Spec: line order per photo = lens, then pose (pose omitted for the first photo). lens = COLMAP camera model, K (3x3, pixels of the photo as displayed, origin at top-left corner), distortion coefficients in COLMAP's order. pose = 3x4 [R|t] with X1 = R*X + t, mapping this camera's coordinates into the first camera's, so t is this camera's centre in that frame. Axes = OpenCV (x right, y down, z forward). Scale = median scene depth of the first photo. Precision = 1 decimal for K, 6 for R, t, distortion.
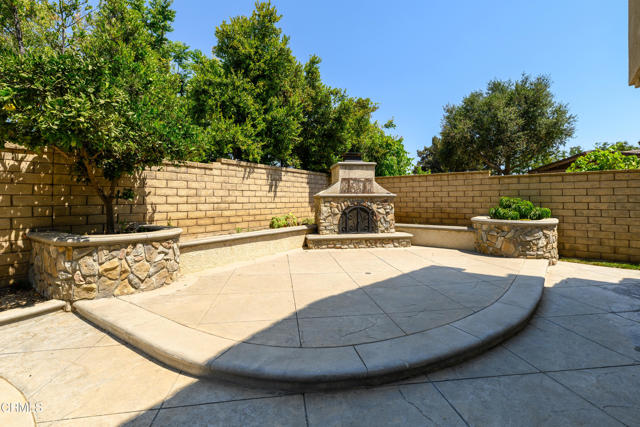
lens RADIAL K [[296.2, 0, 318.7], [0, 296.2, 195.0], [0, 0, 1]] dist [0.003054, 0.000578]
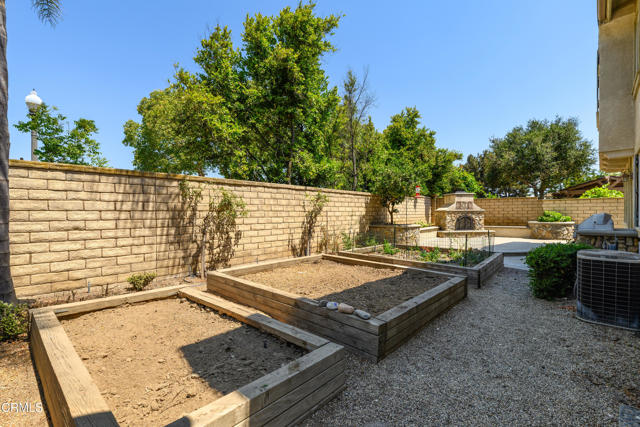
lens RADIAL K [[296.2, 0, 317.0], [0, 296.2, 215.5], [0, 0, 1]] dist [0.003054, 0.000578]
pose [[0.997370, -0.004673, -0.072332, -0.685403], [0.006360, 0.999713, 0.023099, -0.016971], [0.072203, -0.023499, 0.997113, -0.982863]]
